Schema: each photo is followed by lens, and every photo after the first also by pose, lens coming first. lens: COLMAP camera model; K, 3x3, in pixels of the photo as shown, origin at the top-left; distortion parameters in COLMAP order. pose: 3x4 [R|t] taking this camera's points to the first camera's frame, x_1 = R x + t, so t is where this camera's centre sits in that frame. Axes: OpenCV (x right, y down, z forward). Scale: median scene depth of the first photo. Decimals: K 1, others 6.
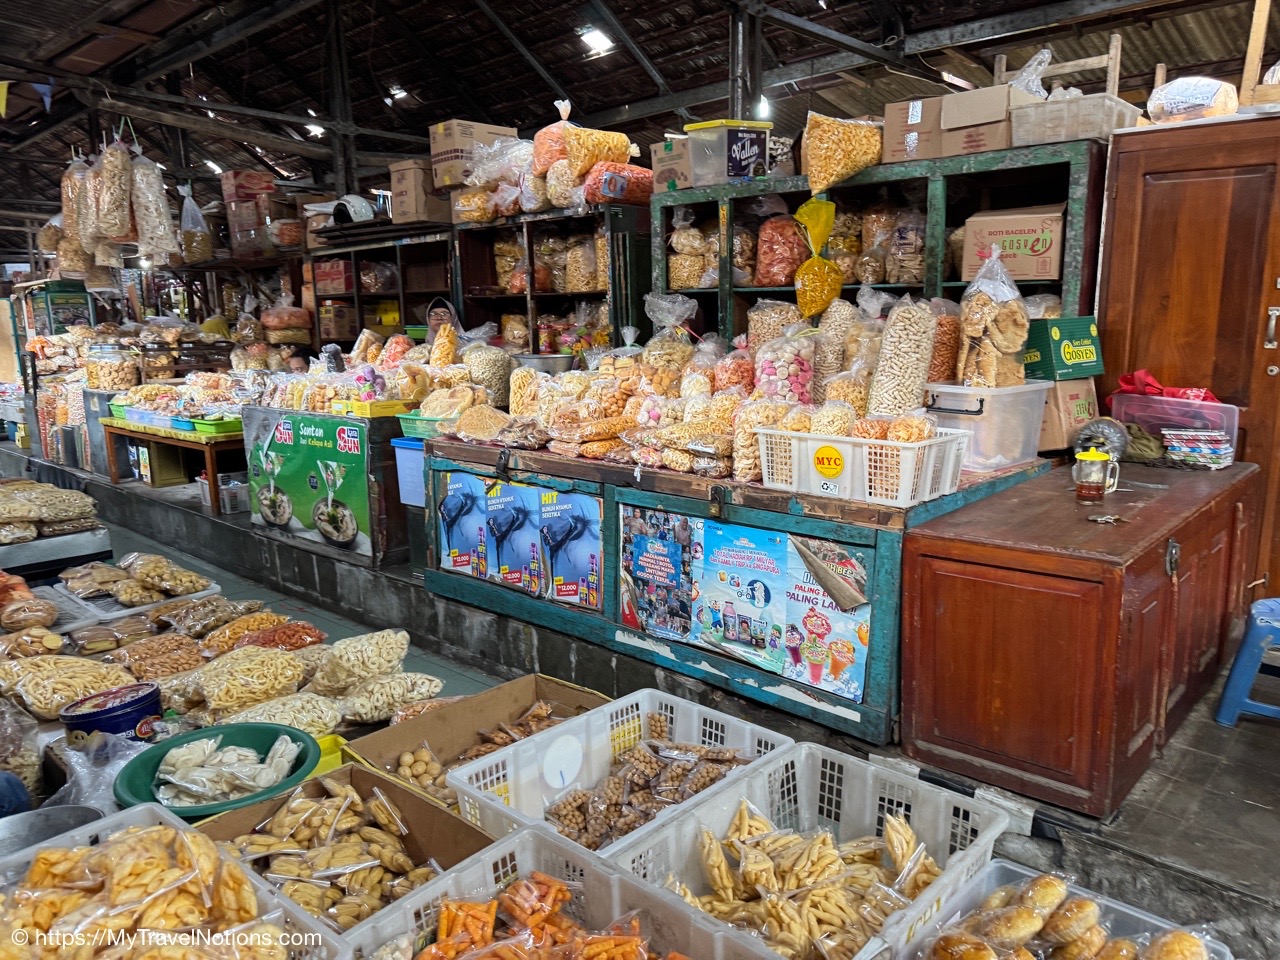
lens RADIAL K [[925.7, 0, 638.8], [0, 925.7, 491.2], [0, 0, 1]] dist [-0.004447, -0.000319]
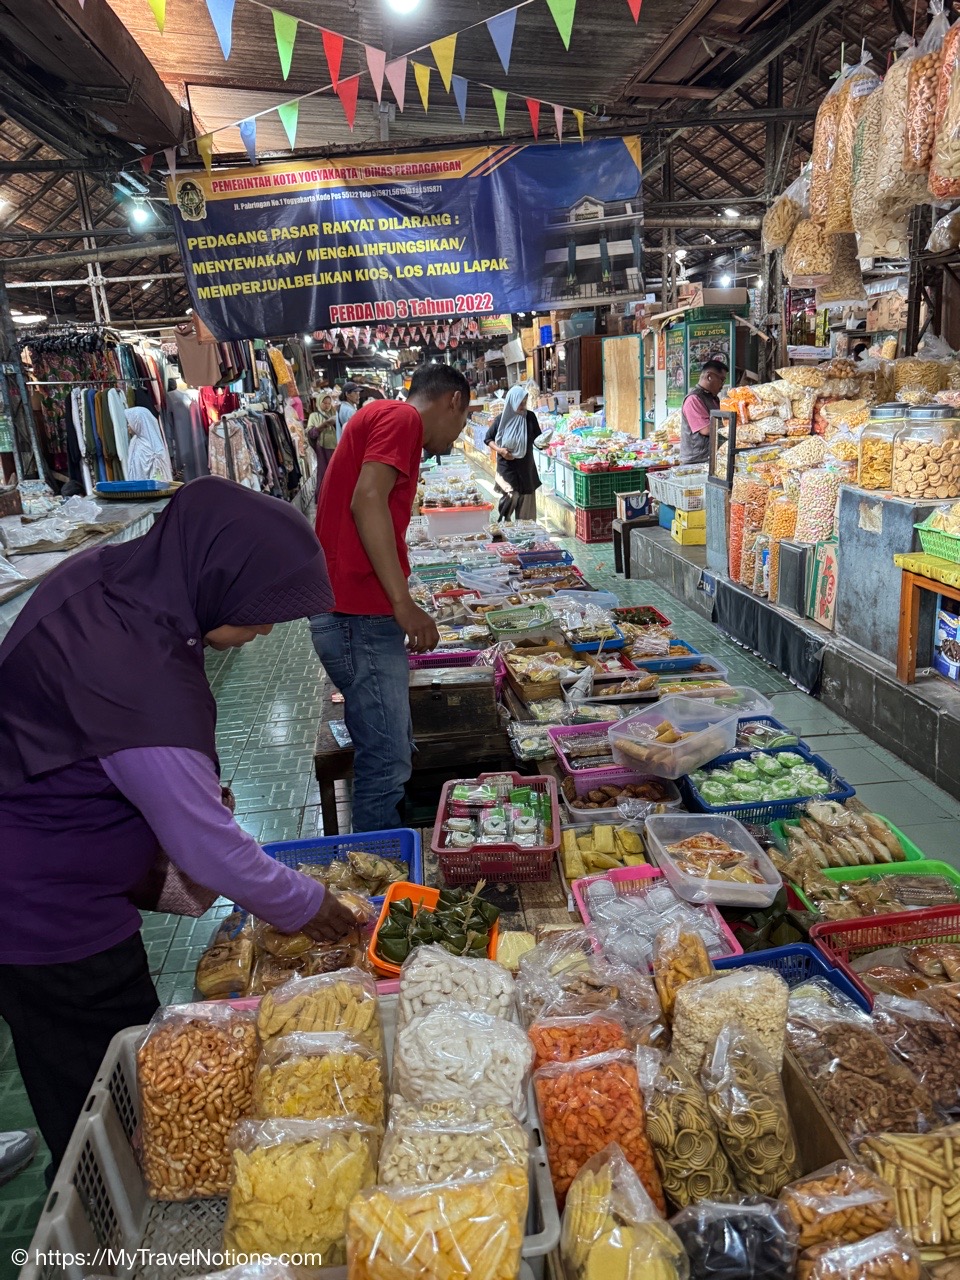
lens RADIAL K [[925.7, 0, 476.7], [0, 925.7, 637.3], [0, 0, 1]] dist [-0.004447, -0.000319]
pose [[0.761413, 0.141361, -0.632667, -0.354356], [-0.061763, 0.987315, 0.146270, -0.077832], [0.645318, -0.072297, 0.760485, 0.375491]]
